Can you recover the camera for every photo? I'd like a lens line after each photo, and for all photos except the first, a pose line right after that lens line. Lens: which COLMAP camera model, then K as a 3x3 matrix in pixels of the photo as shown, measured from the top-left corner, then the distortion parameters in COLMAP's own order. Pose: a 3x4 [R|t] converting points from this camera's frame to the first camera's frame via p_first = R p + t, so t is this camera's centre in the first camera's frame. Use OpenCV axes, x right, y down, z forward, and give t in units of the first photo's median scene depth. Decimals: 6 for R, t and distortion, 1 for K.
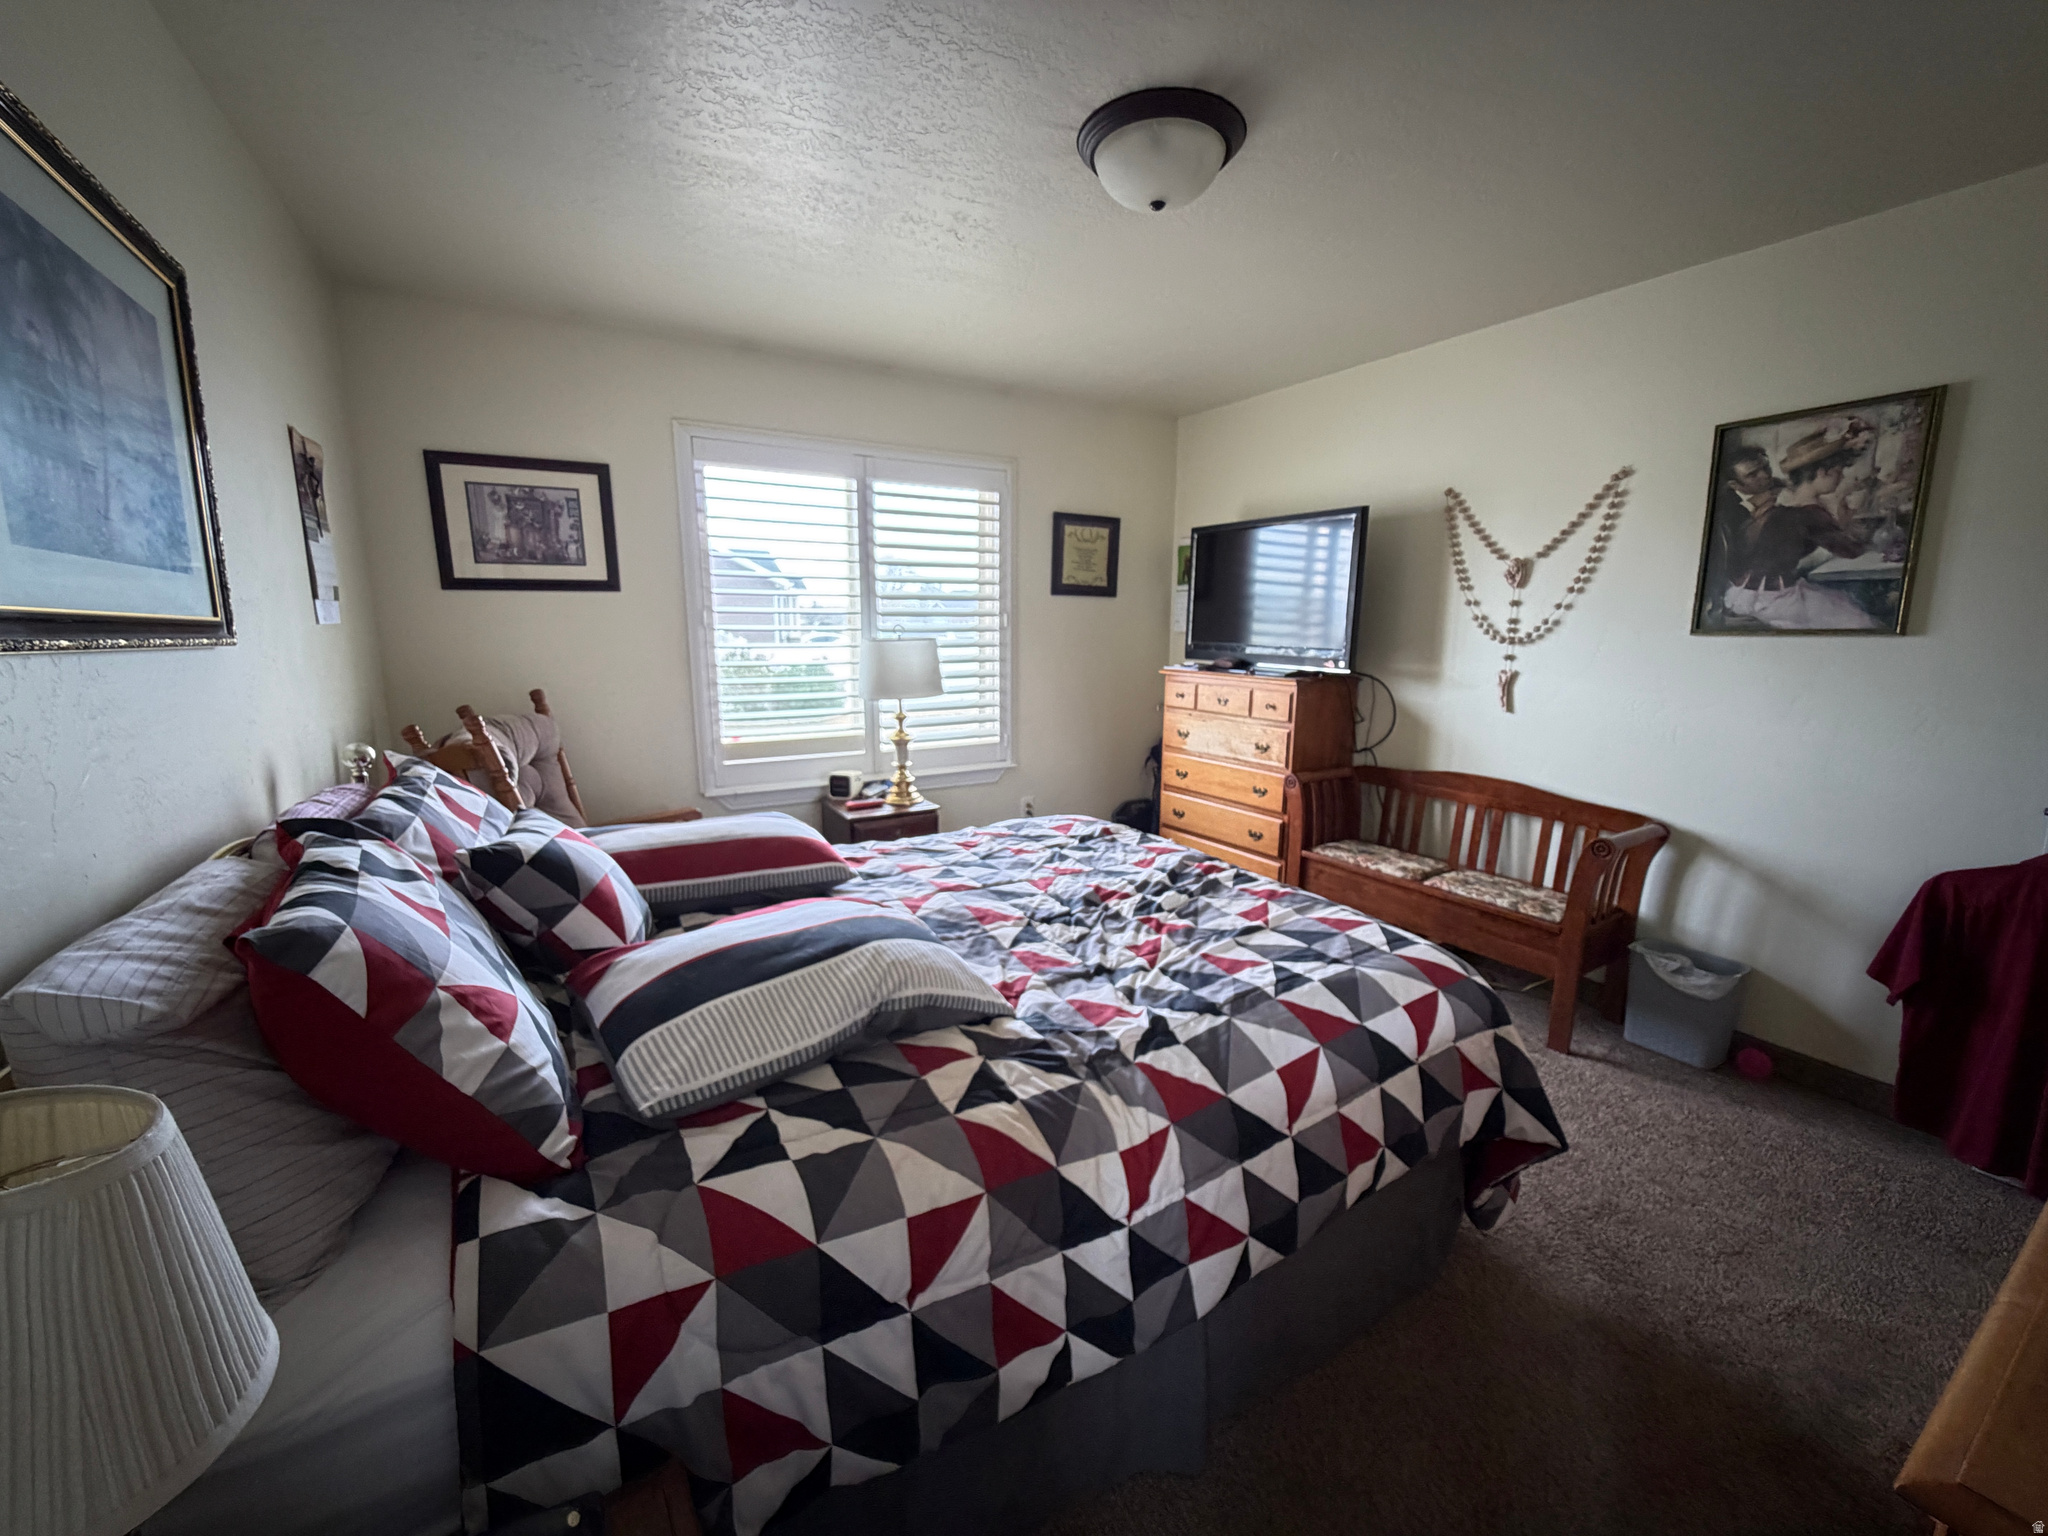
lens RADIAL K [[821.1, 0, 1047.6], [0, 821.1, 751.5], [0, 0, 1]] dist [-0.001281, 0.000107]
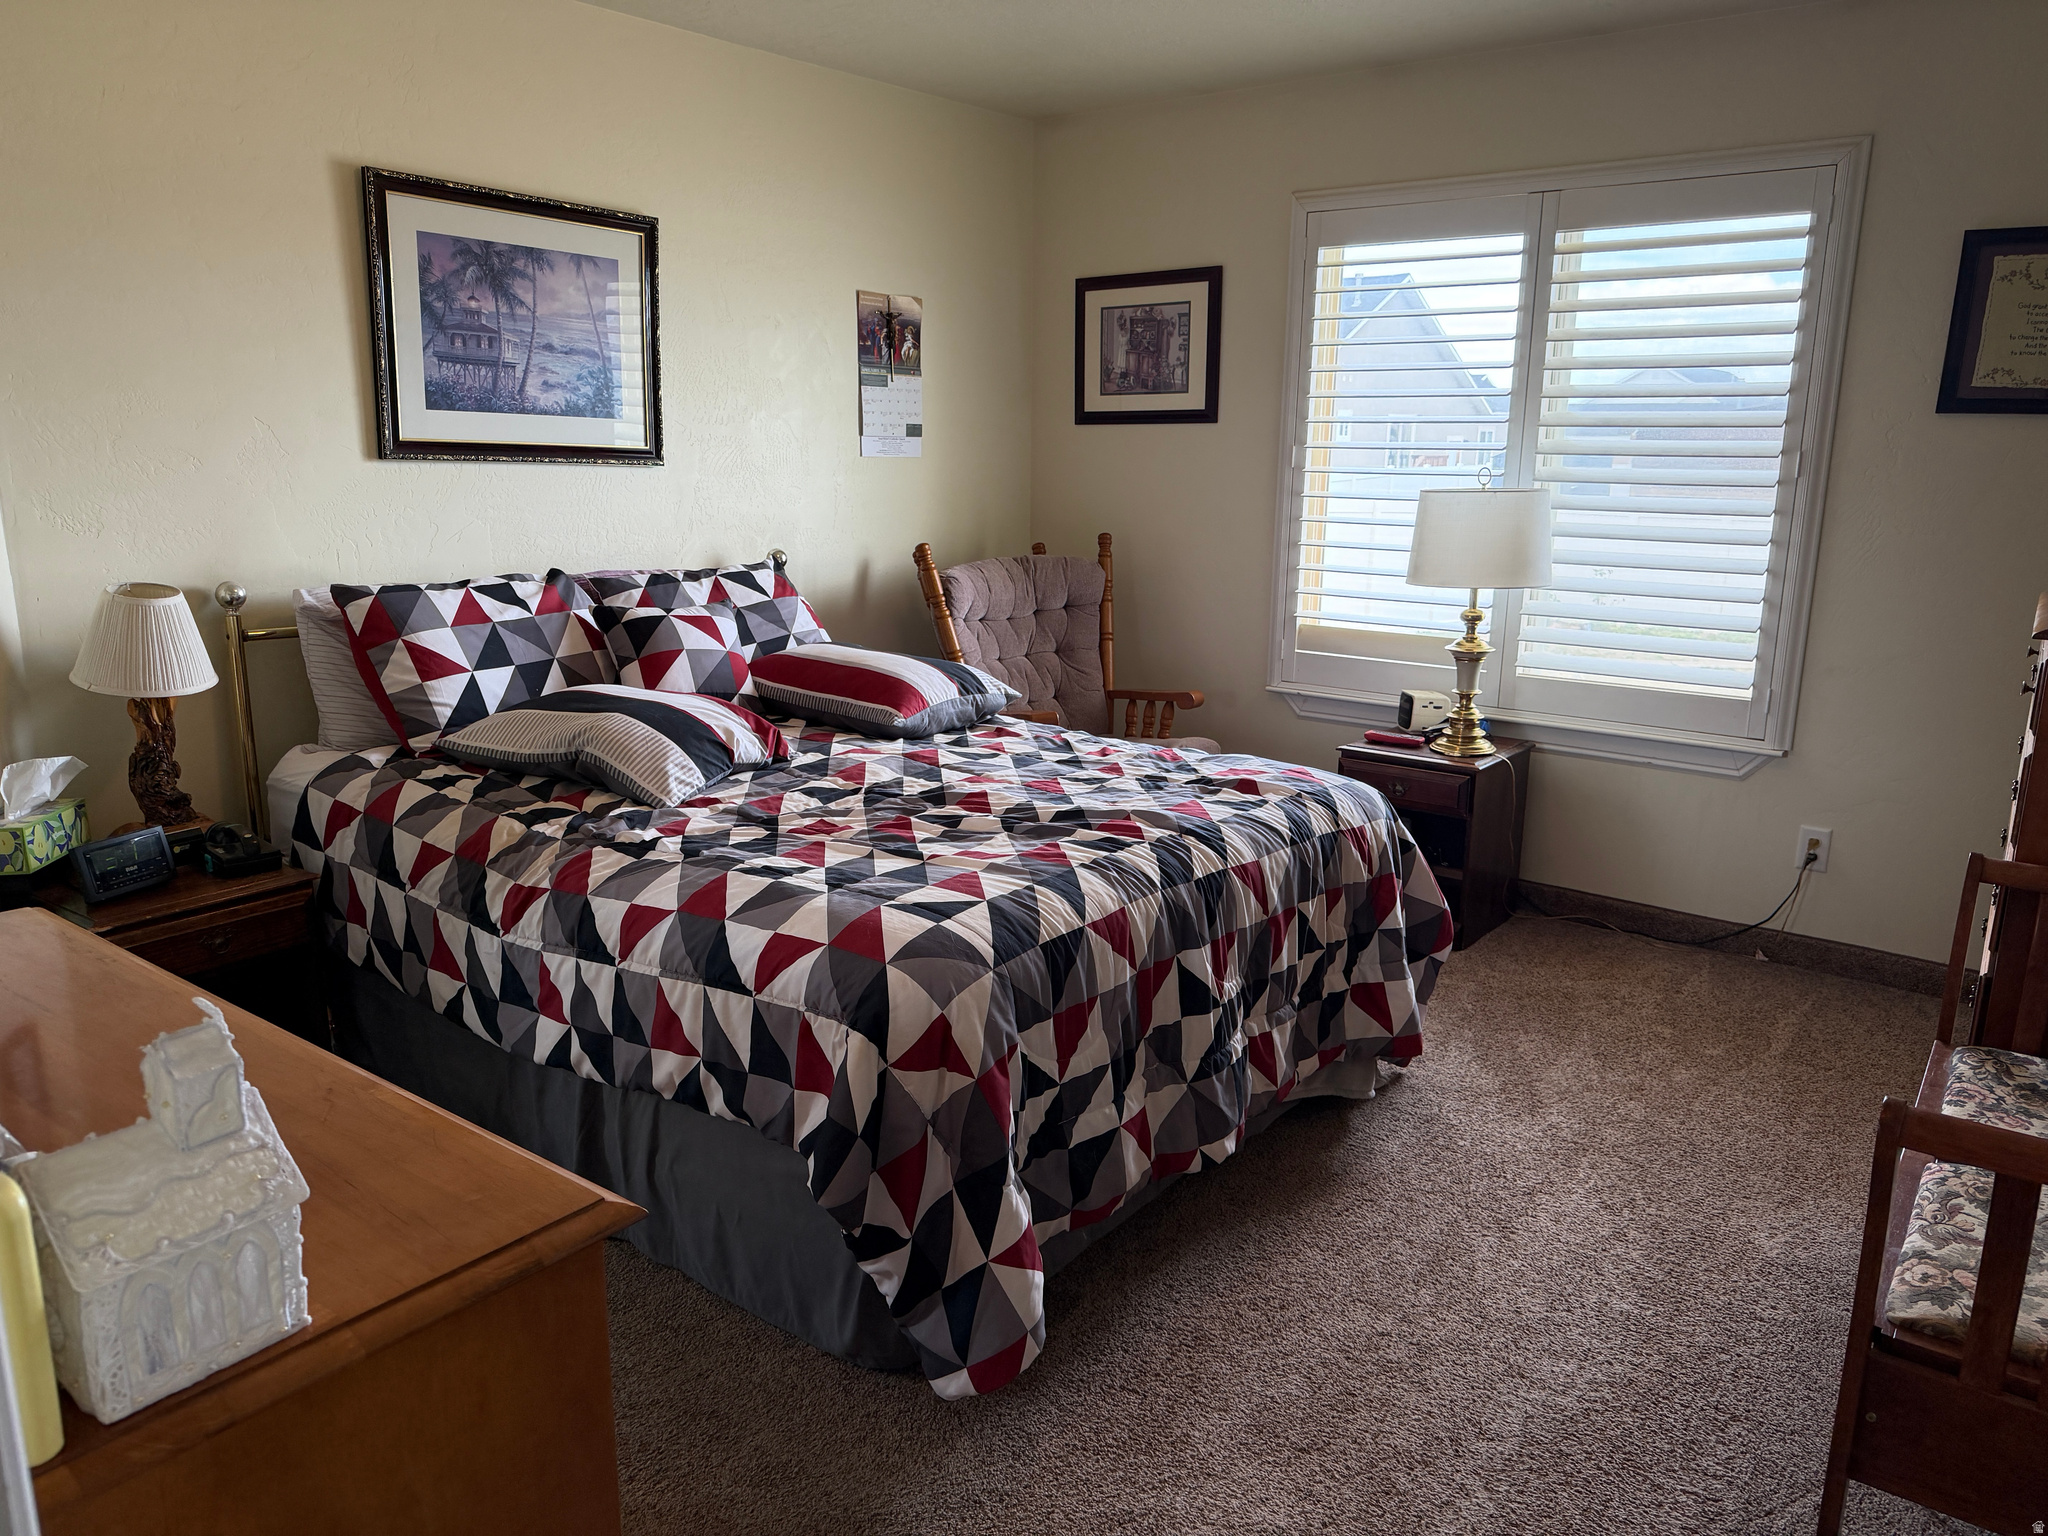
lens RADIAL K [[1429.4, 0, 1019.1], [0, 1429.4, 773.7], [0, 0, 1]] dist [0.081905, -0.133519]
pose [[0.352210, 0.207537, -0.912621, 0.865805], [-0.161962, 0.973908, 0.158968, -0.052410], [0.921800, 0.091820, 0.376634, 0.327545]]
